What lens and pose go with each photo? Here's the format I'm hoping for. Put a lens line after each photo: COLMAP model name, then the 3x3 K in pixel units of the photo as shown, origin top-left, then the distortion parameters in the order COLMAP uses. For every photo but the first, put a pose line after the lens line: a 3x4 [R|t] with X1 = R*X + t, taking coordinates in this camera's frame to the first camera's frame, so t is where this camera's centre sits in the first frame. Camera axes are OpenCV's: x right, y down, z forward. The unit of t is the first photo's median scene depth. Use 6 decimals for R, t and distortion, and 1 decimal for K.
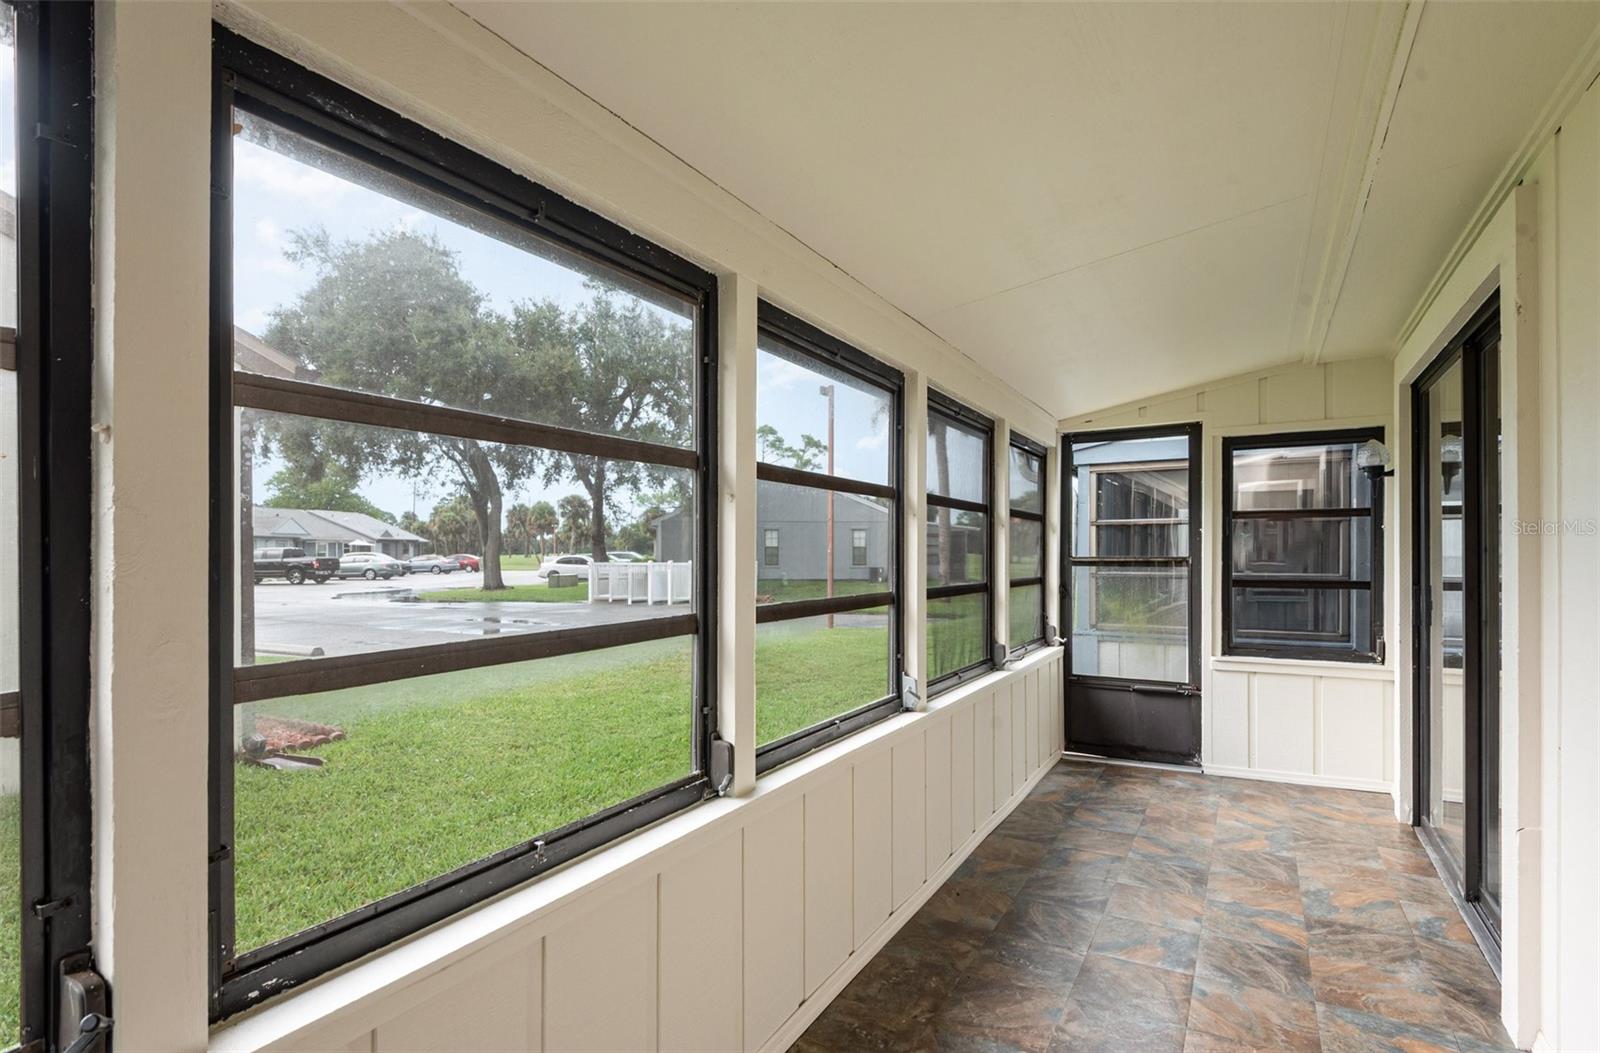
lens RADIAL K [[801.9, 0, 801.3], [0, 801.9, 553.7], [0, 0, 1]] dist [-0.000094, -0.000678]
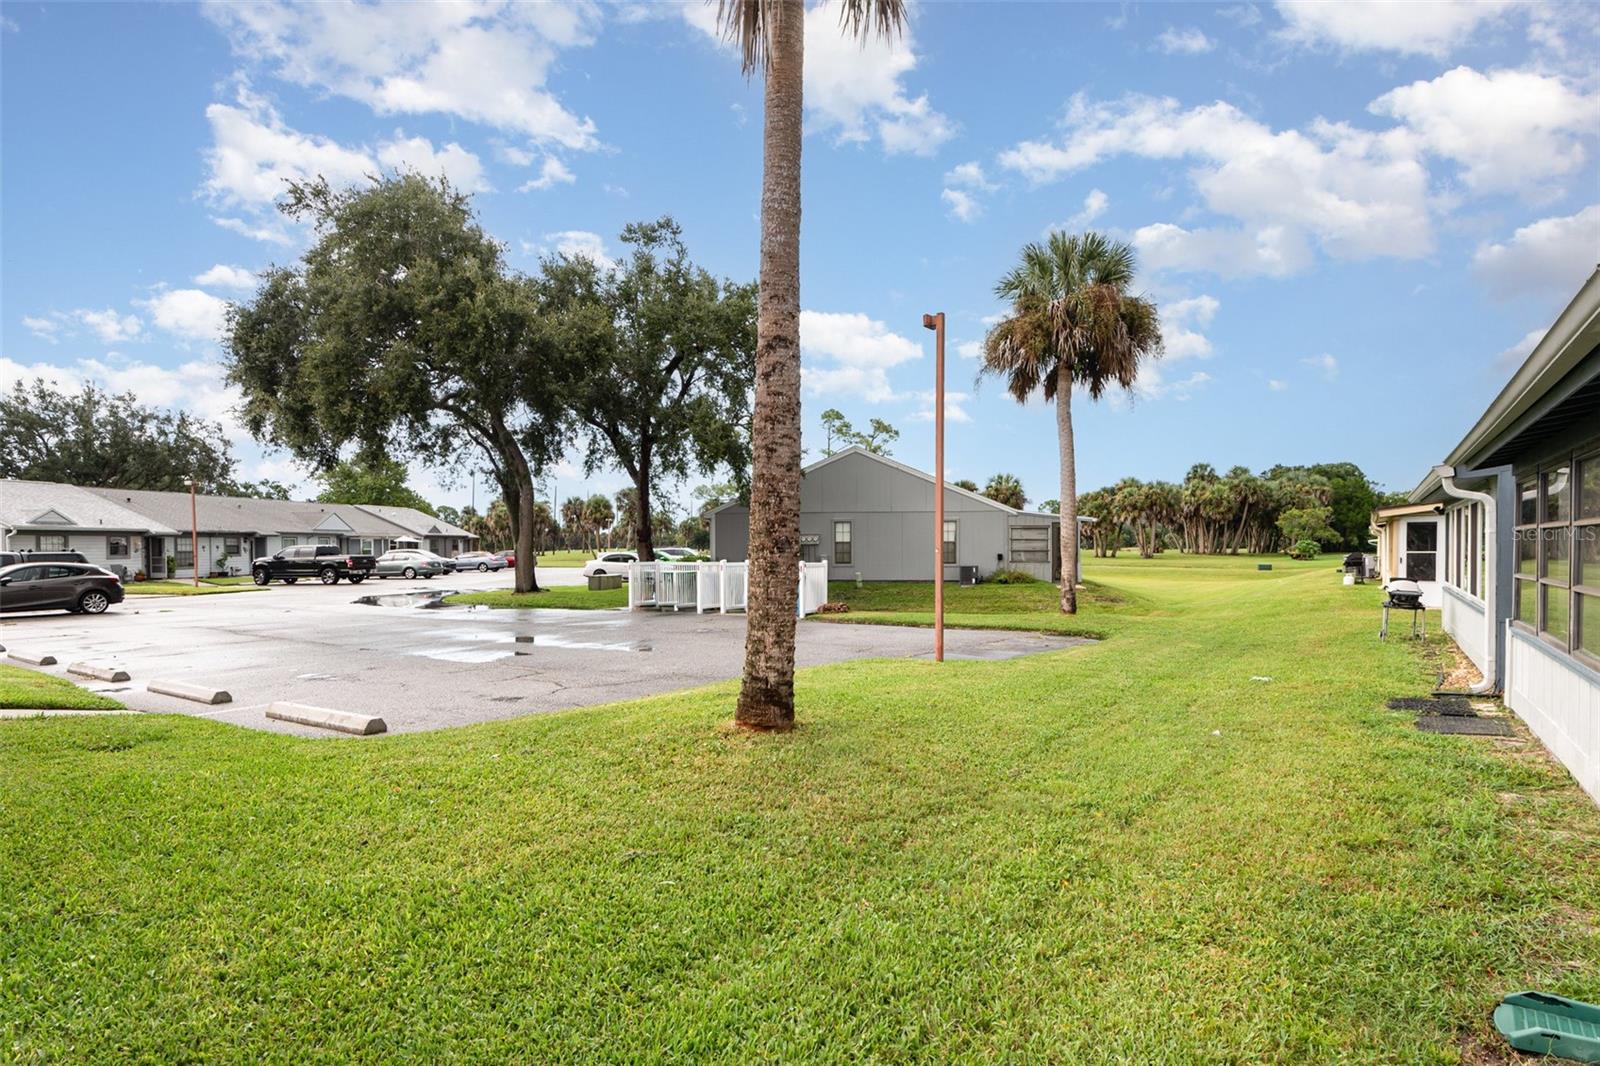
lens RADIAL K [[824.0, 0, 801.3], [0, 824.0, 545.6], [0, 0, 1]] dist [0.003961, -0.000392]
pose [[0.996818, -0.005255, -0.079537, -0.011156], [0.005135, 0.999985, -0.001713, -0.003242], [0.079545, 0.001299, 0.996830, 0.118947]]
